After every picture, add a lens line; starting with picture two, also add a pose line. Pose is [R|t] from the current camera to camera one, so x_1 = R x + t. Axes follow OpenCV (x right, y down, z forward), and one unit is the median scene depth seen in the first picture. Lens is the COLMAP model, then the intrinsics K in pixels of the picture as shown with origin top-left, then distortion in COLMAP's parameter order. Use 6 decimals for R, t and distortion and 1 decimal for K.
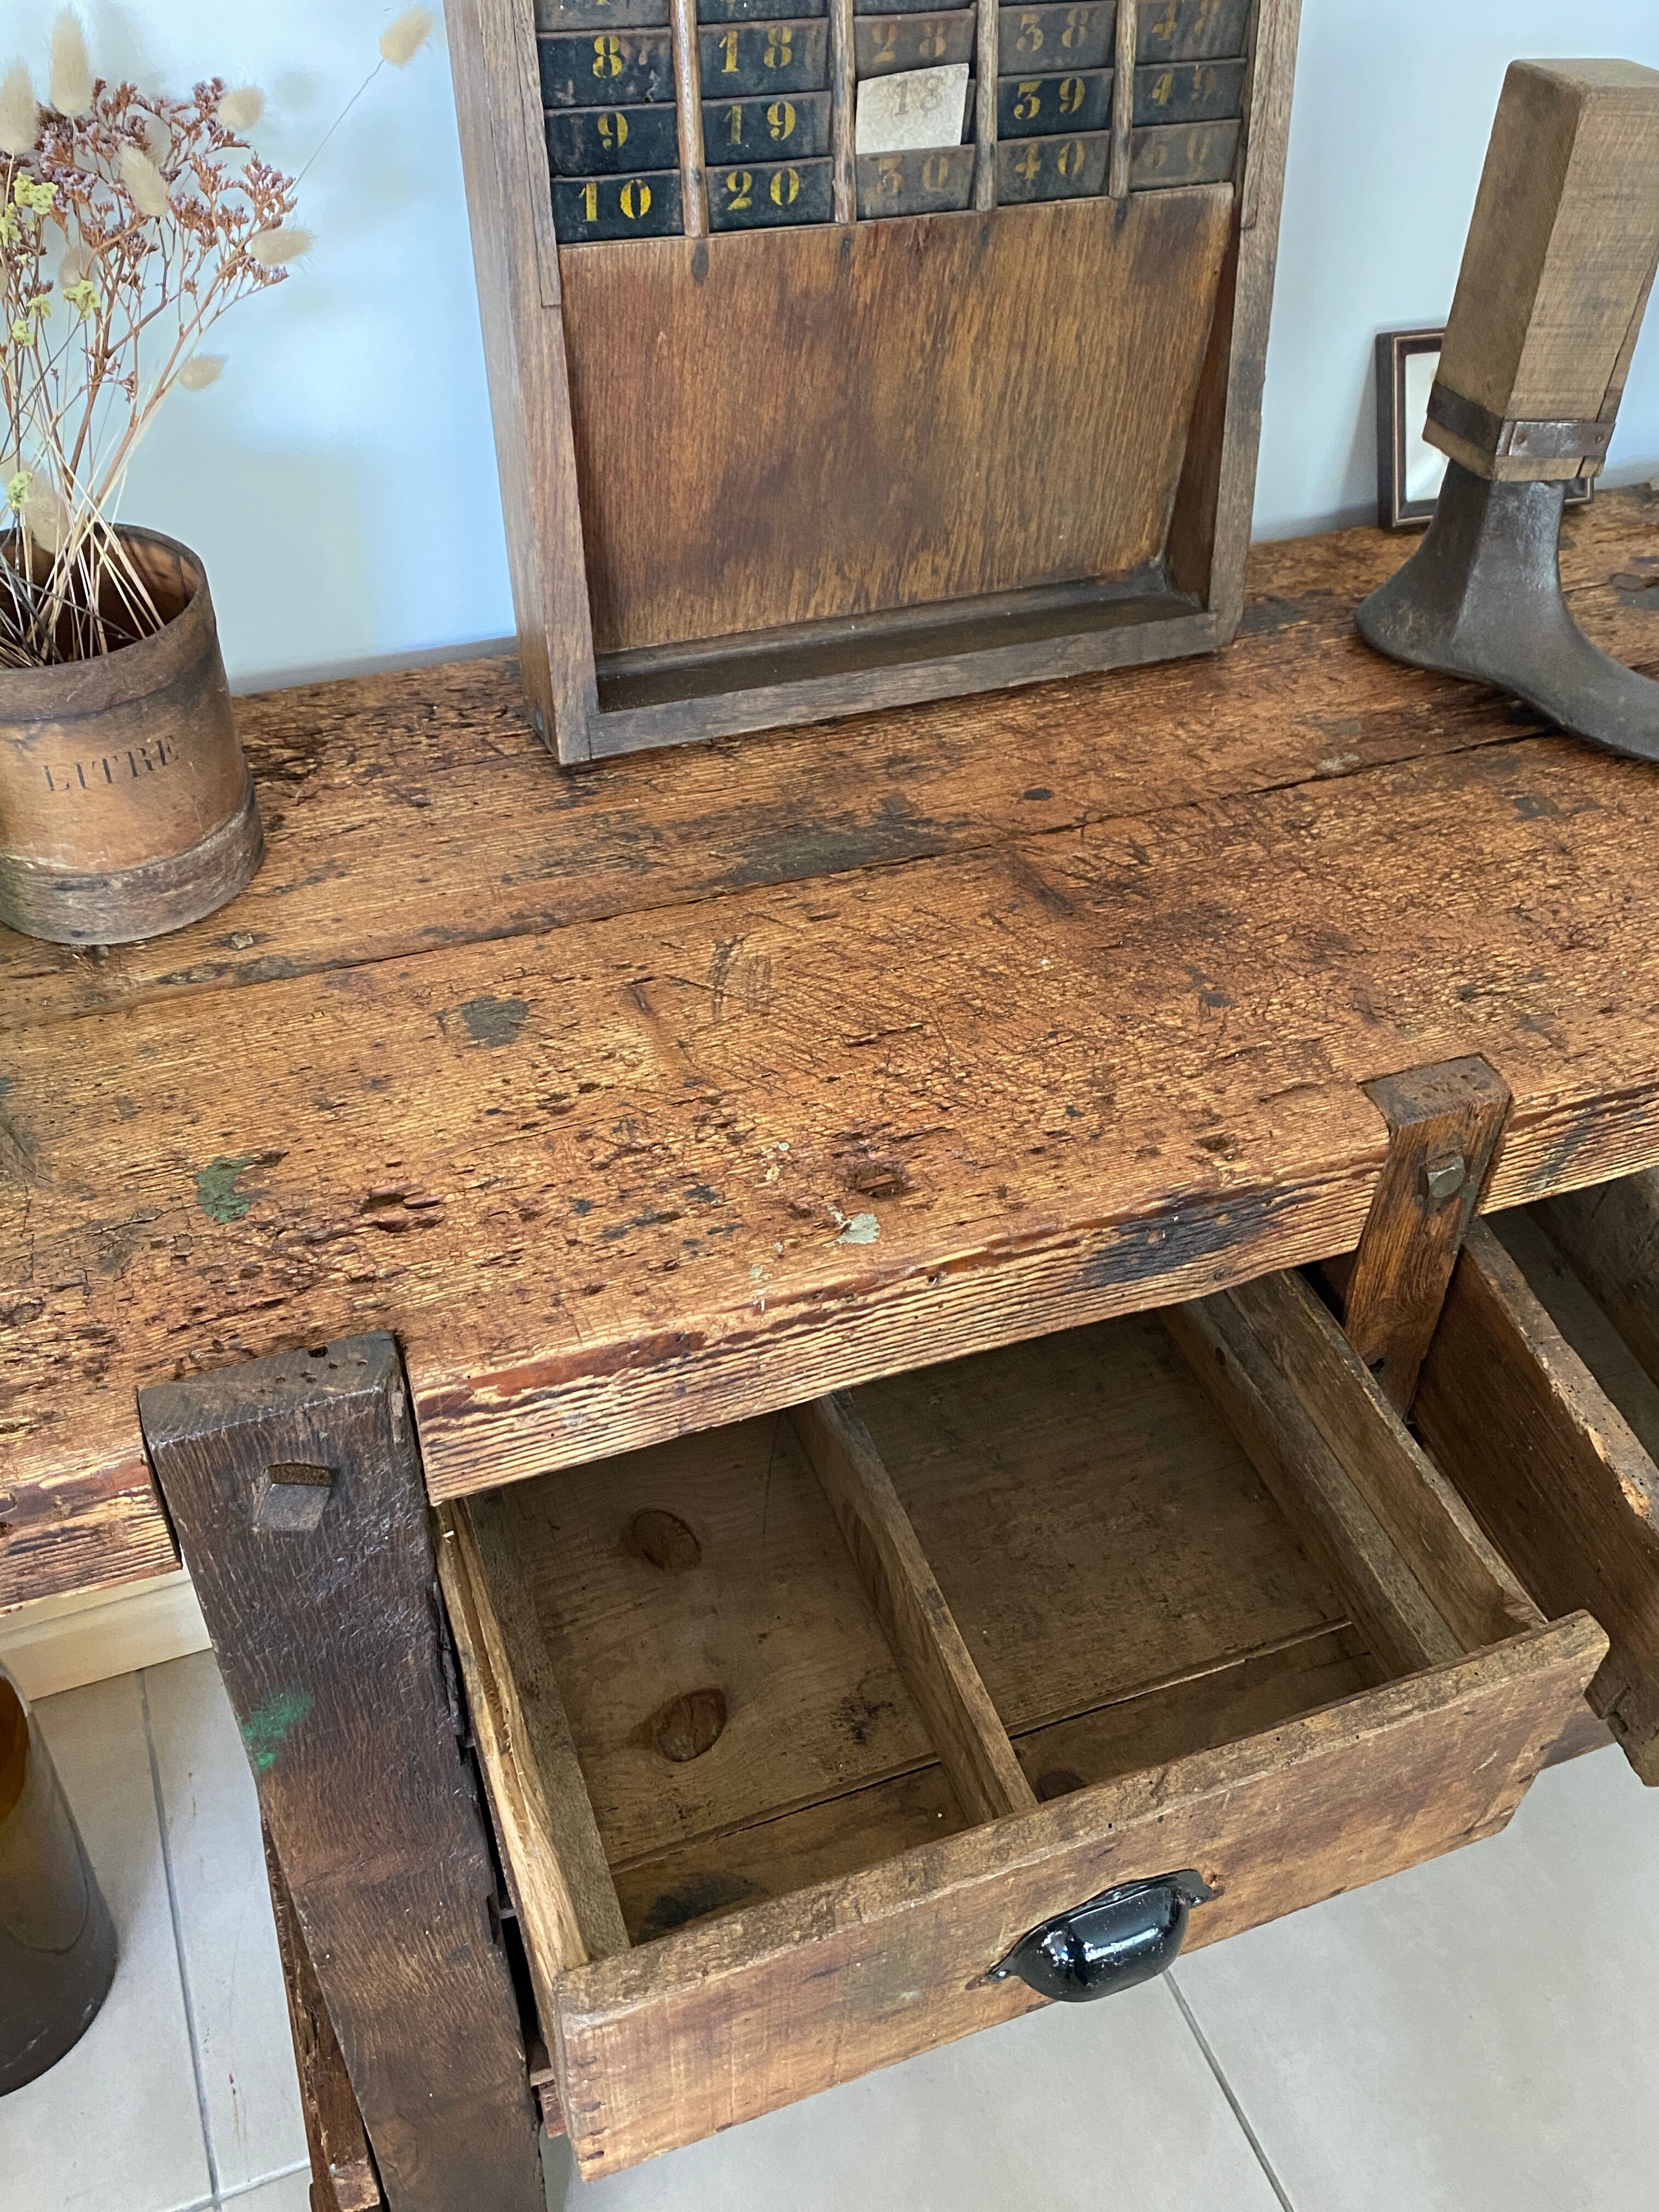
lens RADIAL K [[1943.2, 0, 834.1], [0, 1943.2, 1080.7], [0, 0, 1]] dist [0.108923, -0.237706]
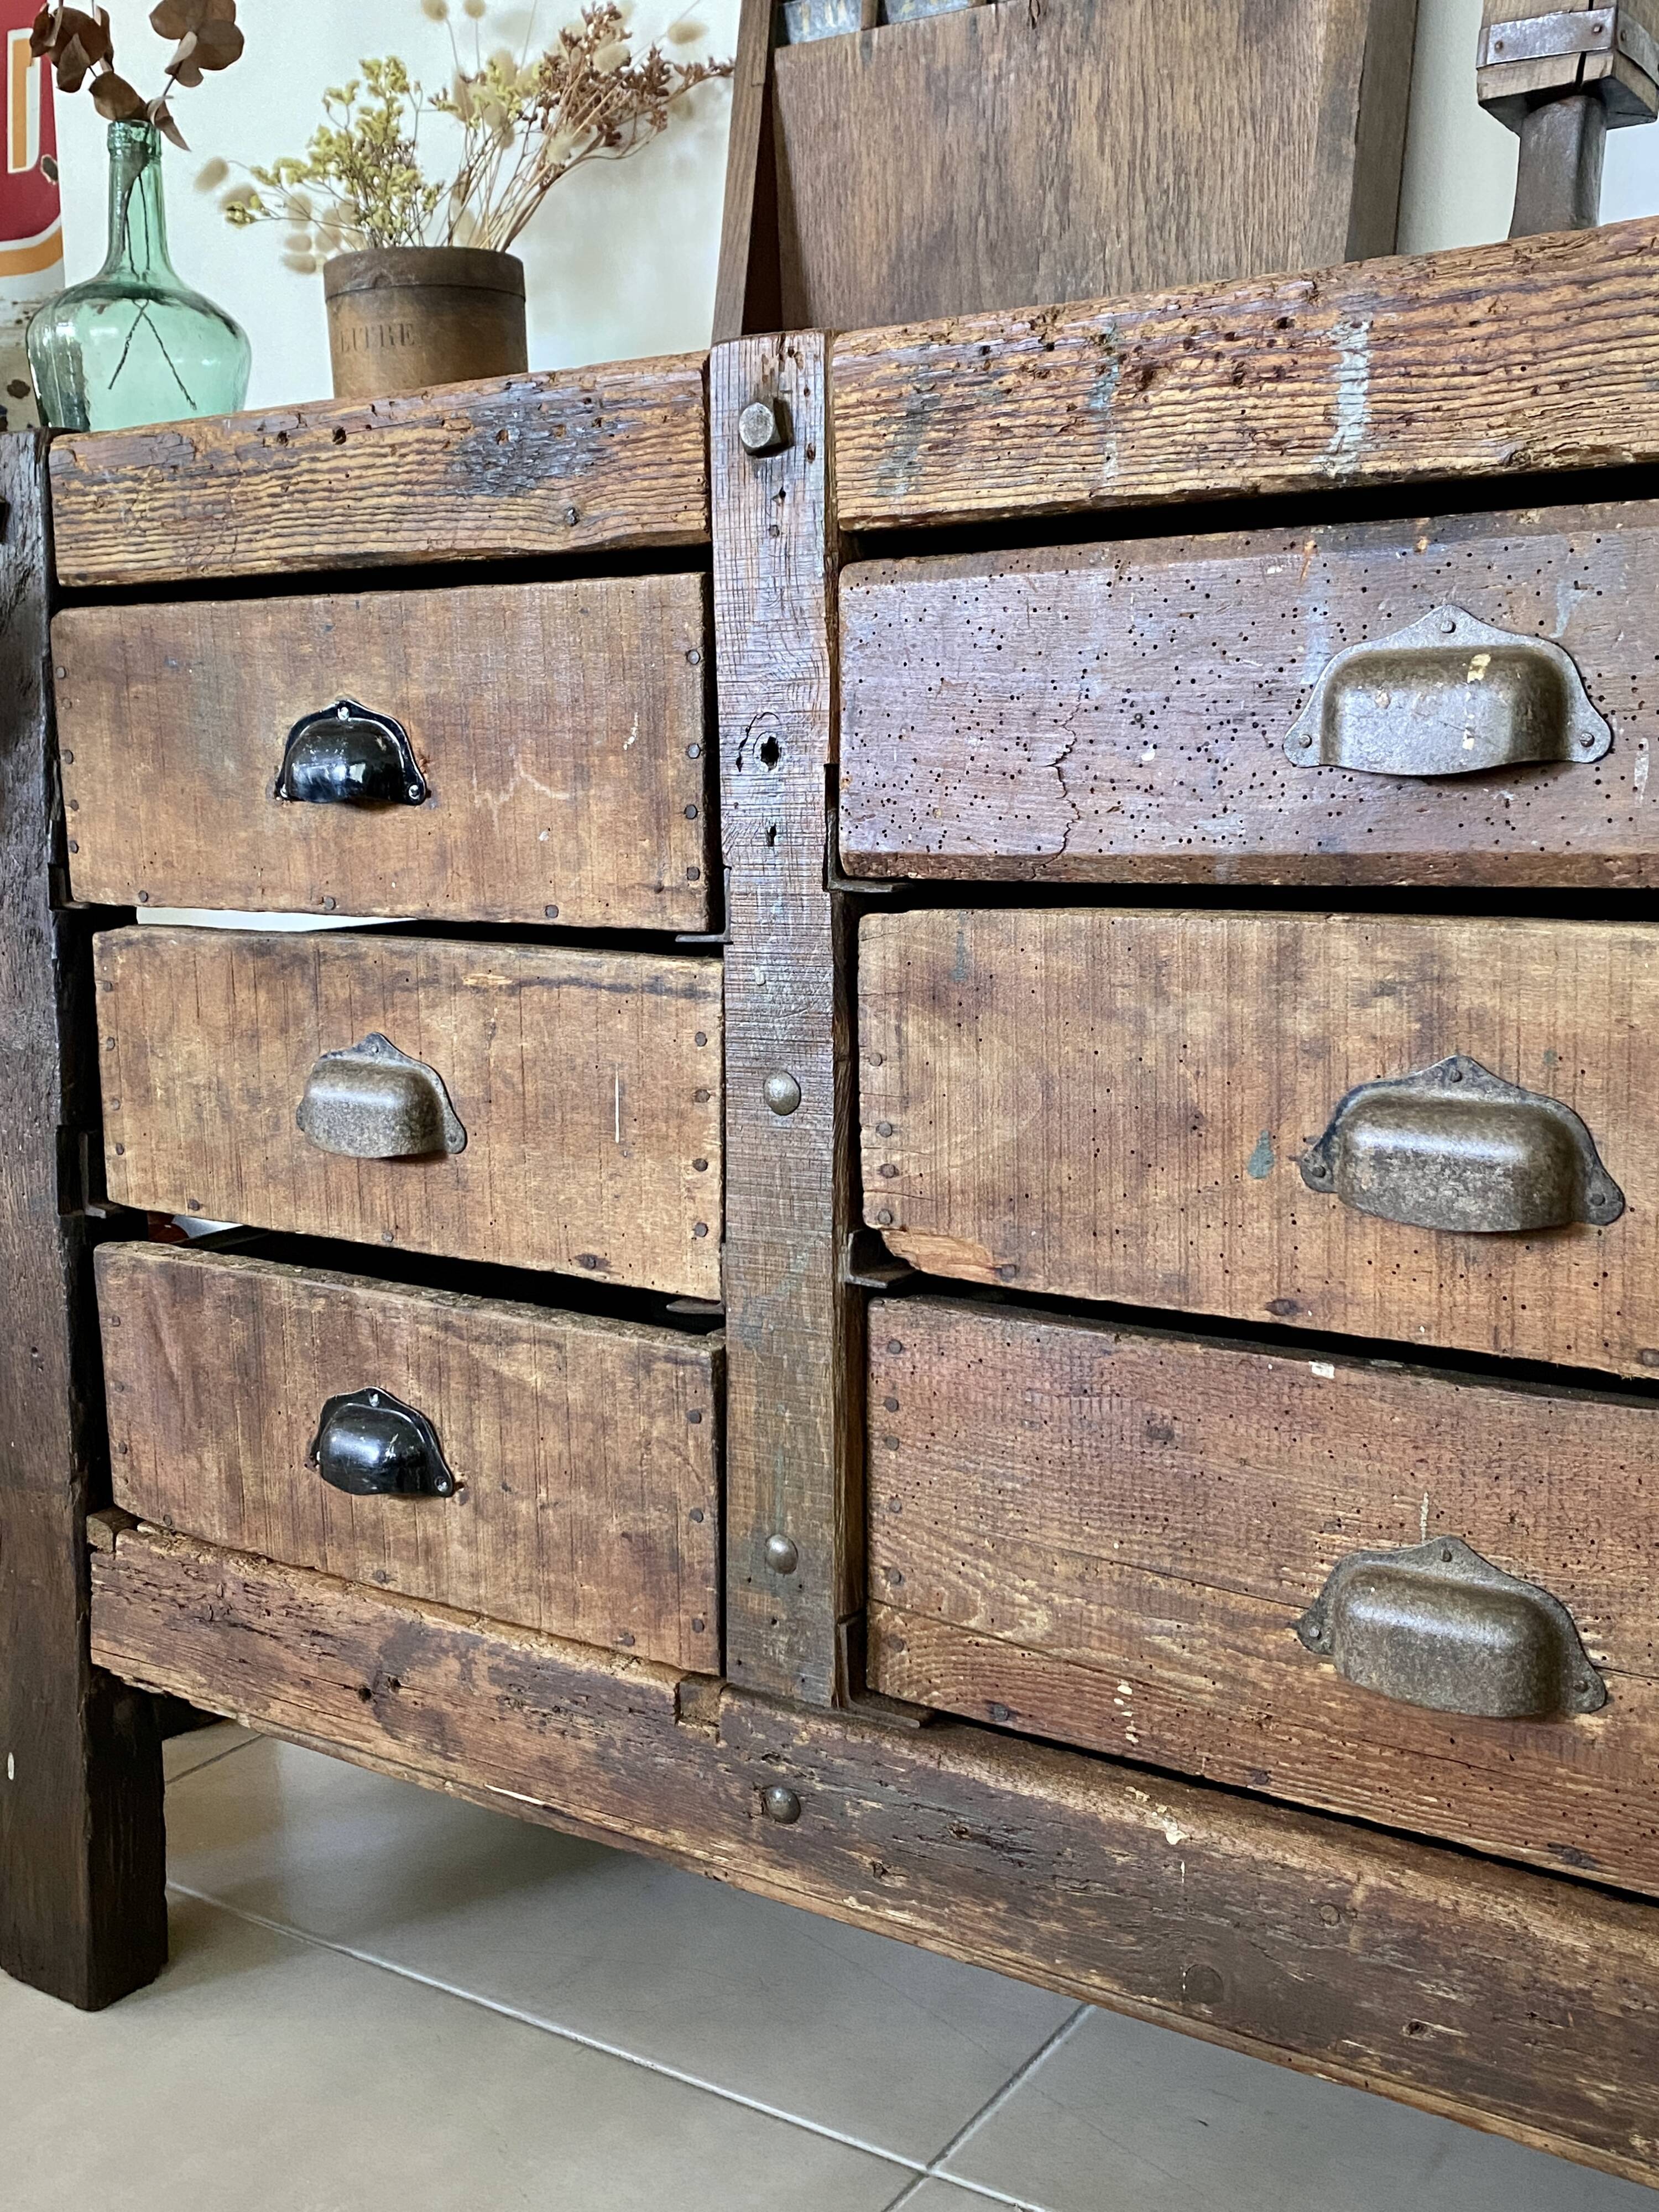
lens RADIAL K [[2250.1, 0, 825.6], [0, 2250.1, 1074.7], [0, 0, 1]] dist [0.182973, -0.559078]
pose [[0.580377, 0.073434, -0.811030, 1.134856], [-0.516923, 0.802775, -0.297226, 0.556534], [0.629248, 0.591743, 0.503871, 0.611940]]
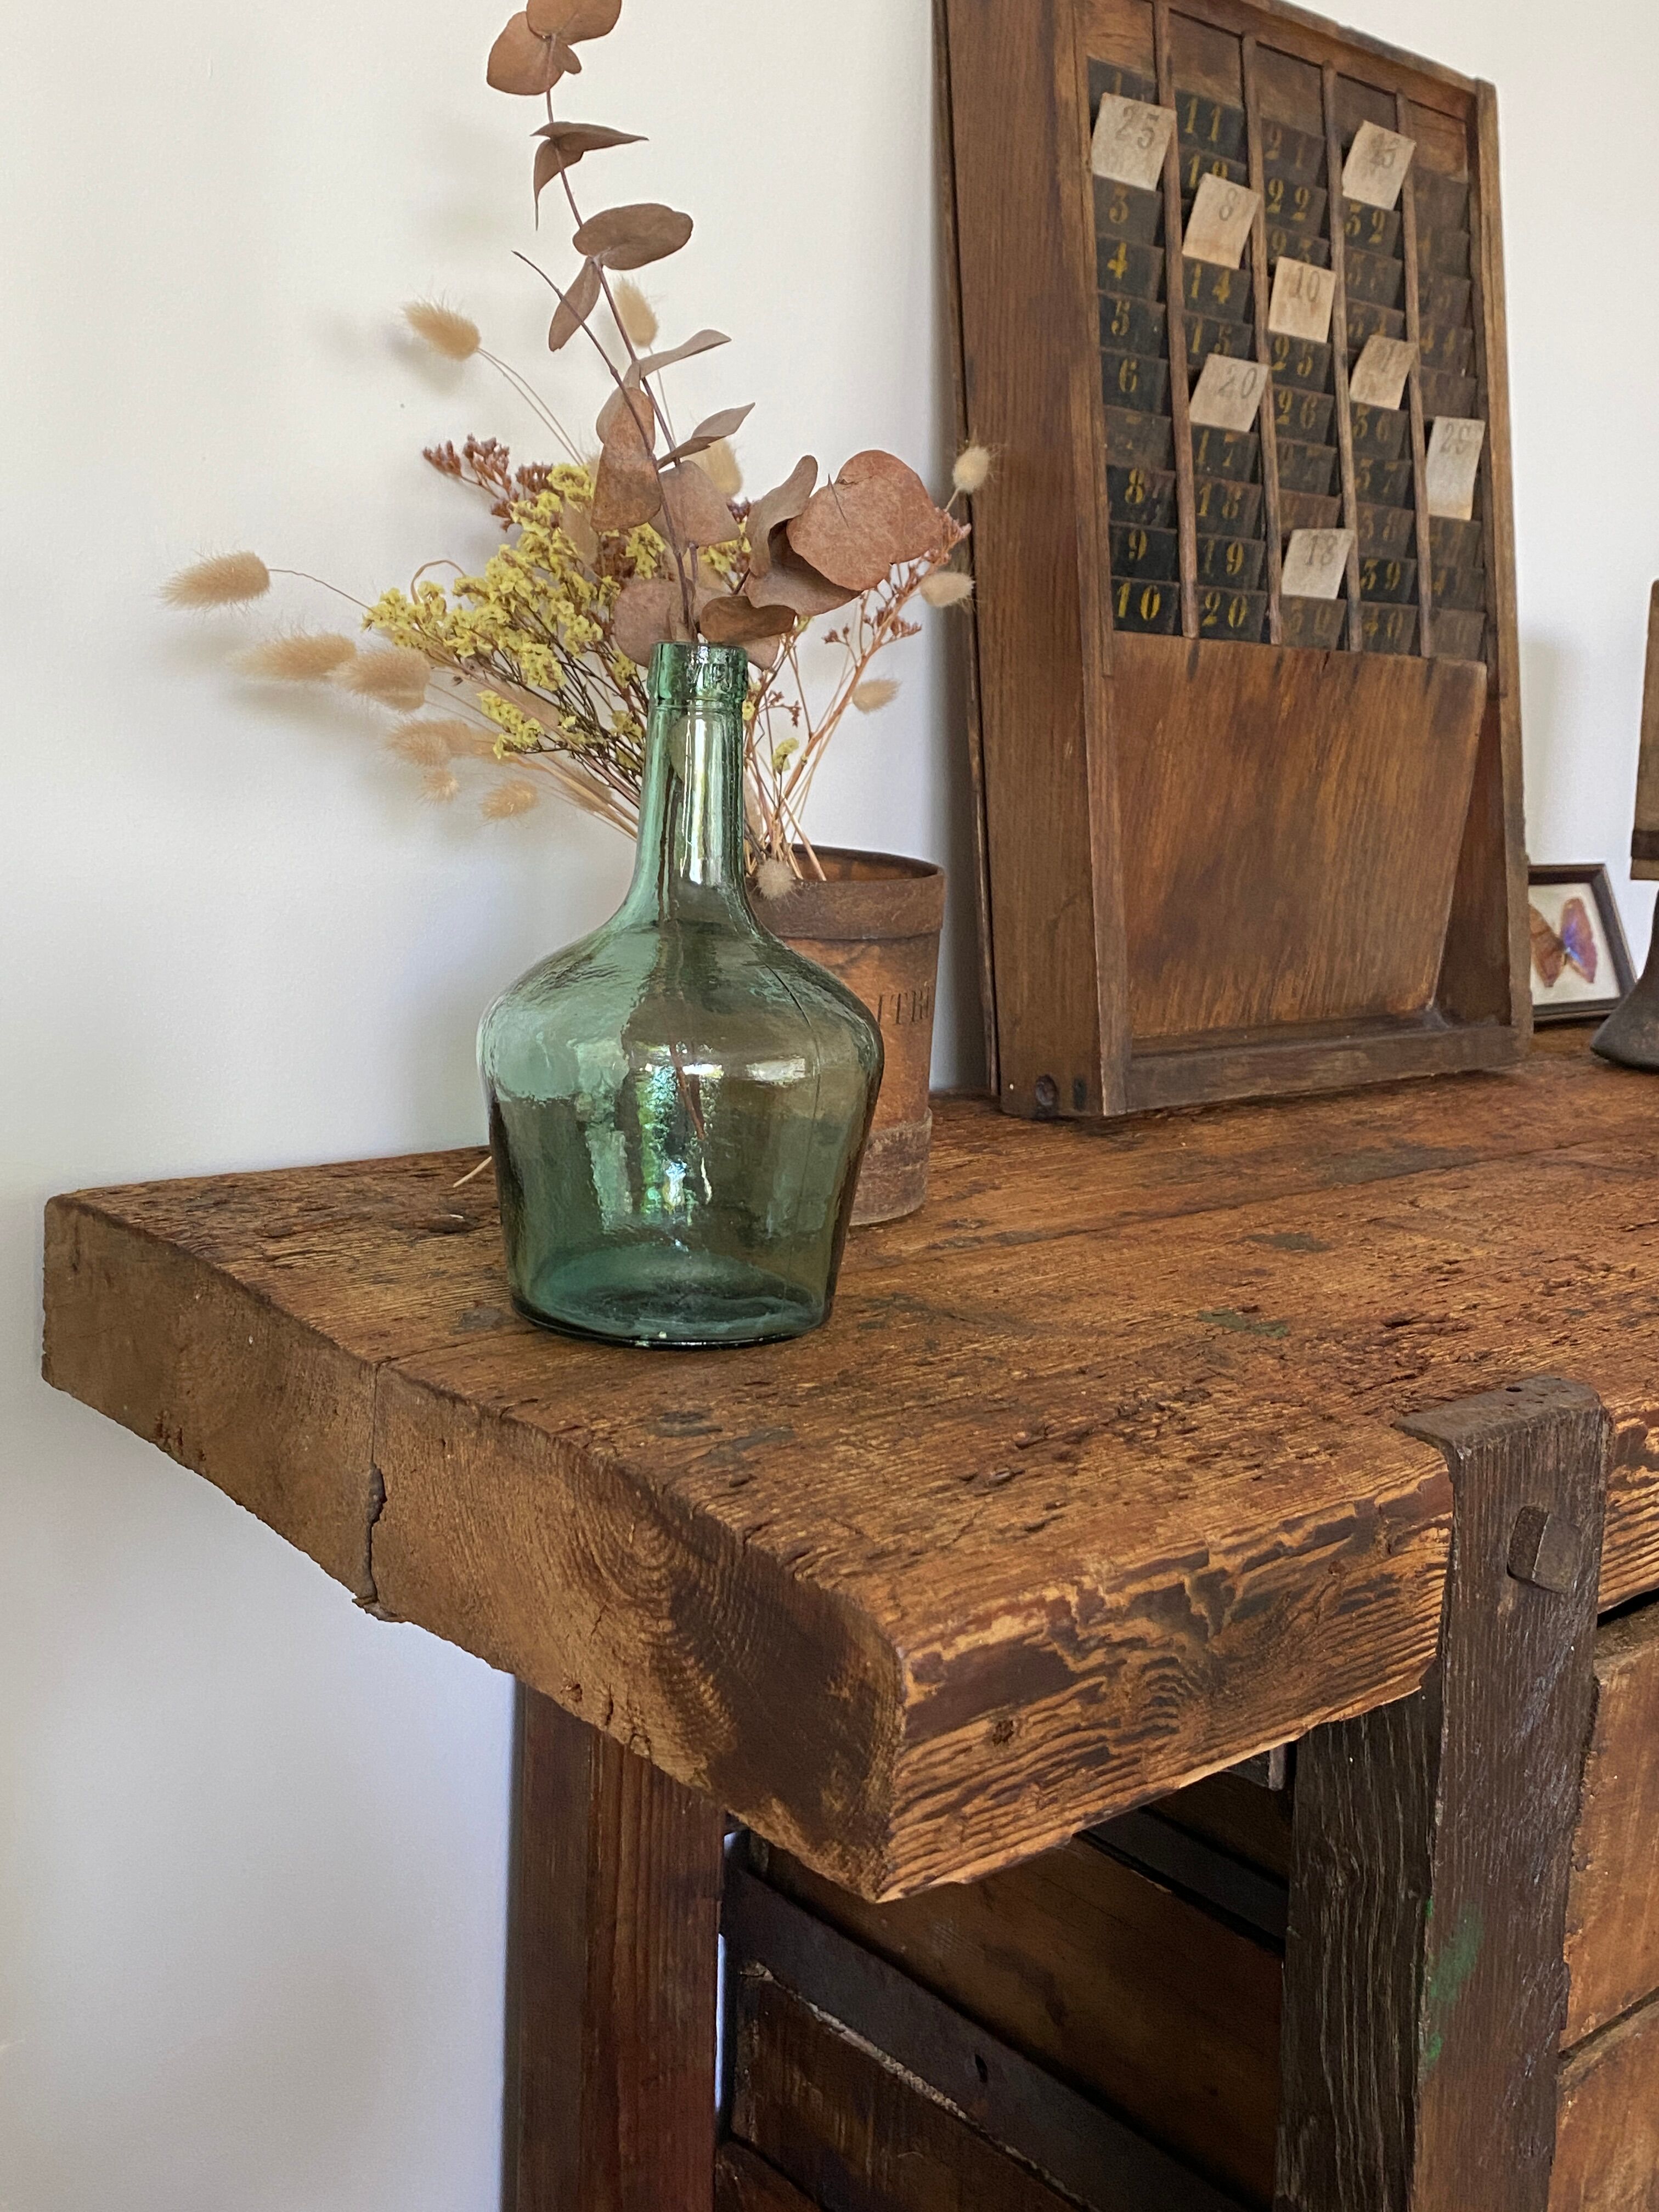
lens RADIAL K [[2250.1, 0, 825.6], [0, 2250.1, 1074.7], [0, 0, 1]] dist [0.182973, -0.559078]
pose [[0.934362, -0.045576, 0.353397, -0.712545], [0.218500, 0.856719, -0.467214, 0.336444], [-0.281468, 0.513765, 0.810445, 0.126232]]
